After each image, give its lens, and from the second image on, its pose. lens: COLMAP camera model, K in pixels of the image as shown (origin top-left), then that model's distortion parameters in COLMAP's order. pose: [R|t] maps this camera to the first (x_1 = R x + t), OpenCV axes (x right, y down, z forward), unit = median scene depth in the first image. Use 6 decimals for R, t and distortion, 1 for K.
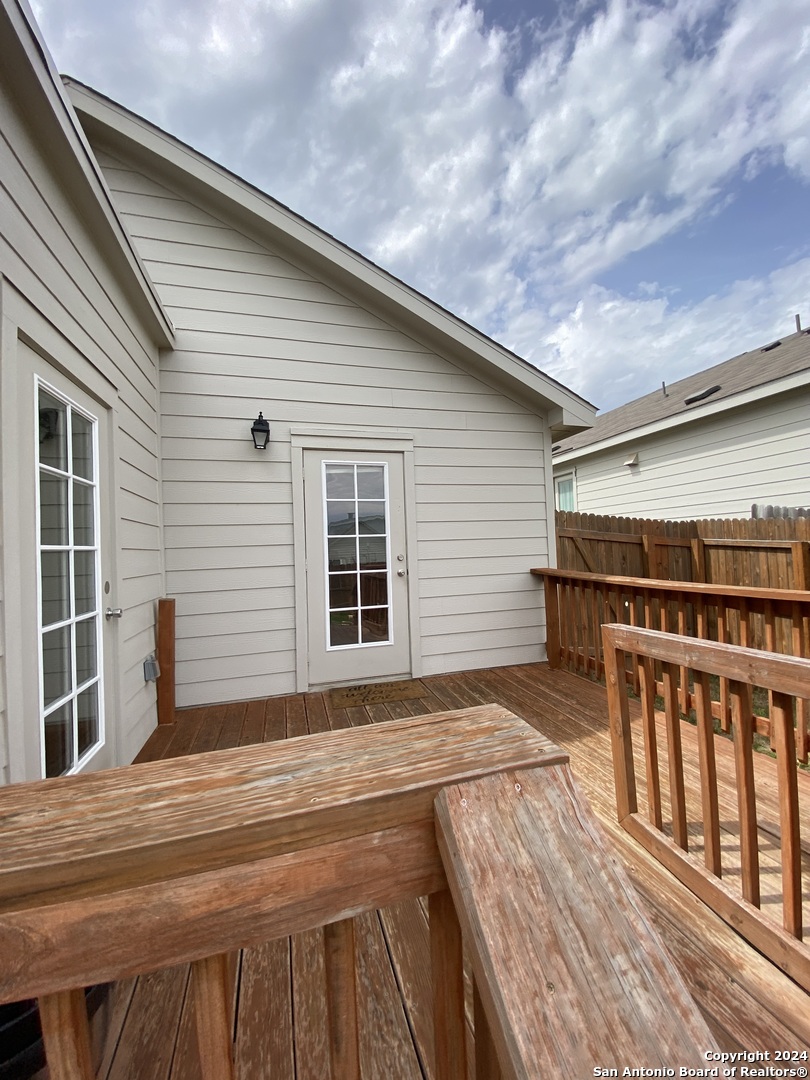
lens RADIAL K [[440.3, 0, 404.6], [0, 440.3, 535.6], [0, 0, 1]] dist [0.026724, -0.022172]
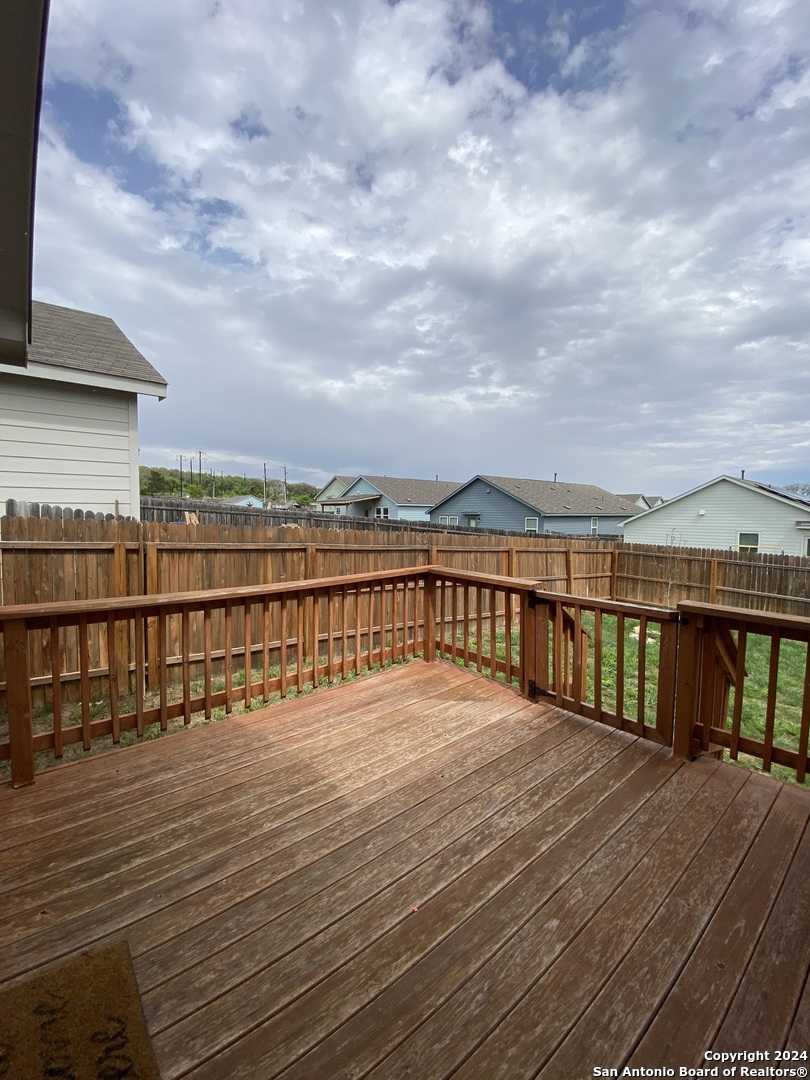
lens RADIAL K [[440.3, 0, 404.6], [0, 440.3, 535.6], [0, 0, 1]] dist [0.026724, -0.022172]
pose [[-0.413708, -0.018879, 0.910214, -0.346573], [-0.013170, 0.999804, 0.014752, -0.026225], [-0.910314, -0.005884, -0.413876, 0.742608]]
